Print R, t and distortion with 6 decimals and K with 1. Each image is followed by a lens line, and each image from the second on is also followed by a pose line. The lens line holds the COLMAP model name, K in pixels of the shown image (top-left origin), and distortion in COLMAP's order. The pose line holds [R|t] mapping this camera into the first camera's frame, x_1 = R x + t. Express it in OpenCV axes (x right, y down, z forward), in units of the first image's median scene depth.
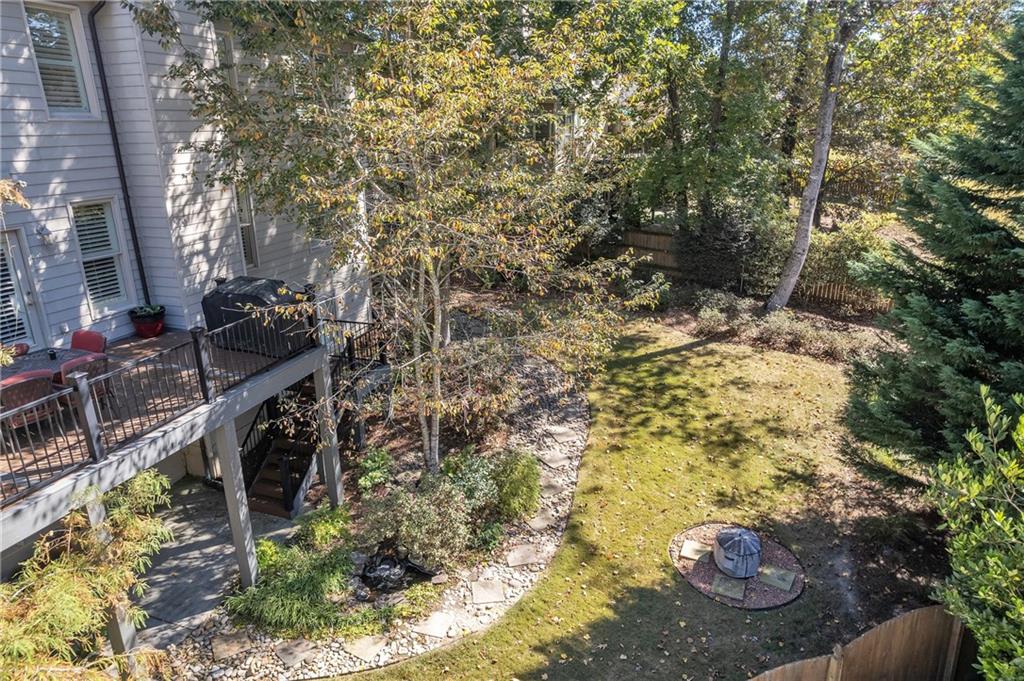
lens RADIAL K [[663.4, 0, 512.0], [0, 663.4, 340.5], [0, 0, 1]] dist [-0.090634, 0.079438]
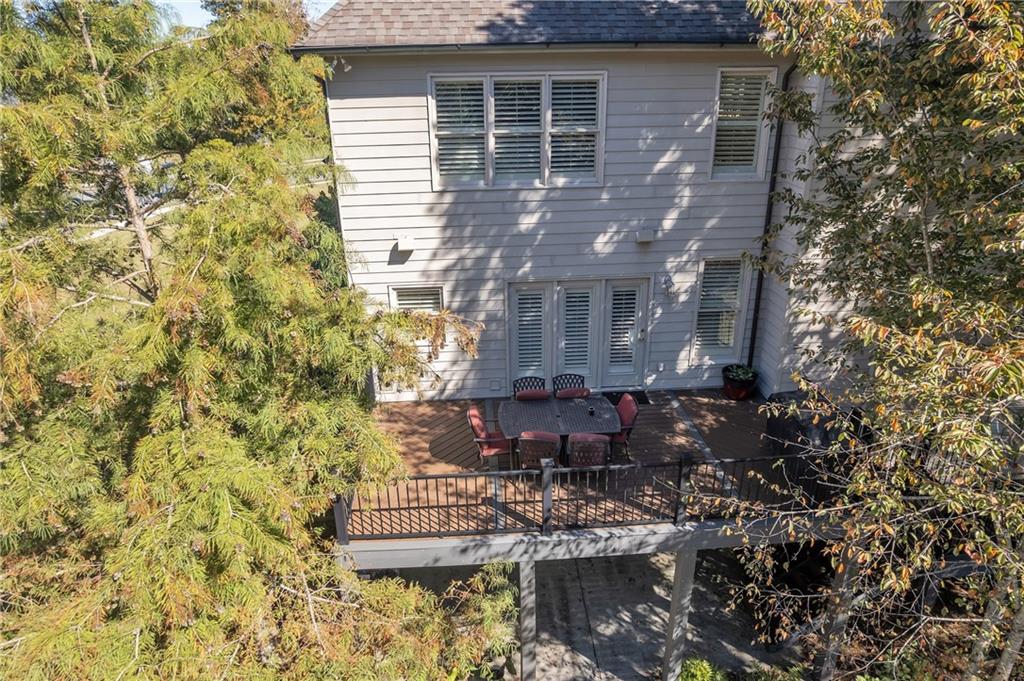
lens RADIAL K [[663.4, 0, 512.0], [0, 663.4, 340.5], [0, 0, 1]] dist [-0.090634, 0.079438]
pose [[0.389784, 0.372551, -0.842184, 0.135168], [-0.270960, 0.920431, 0.281757, -0.317397], [0.880141, 0.118374, 0.459716, 0.274140]]
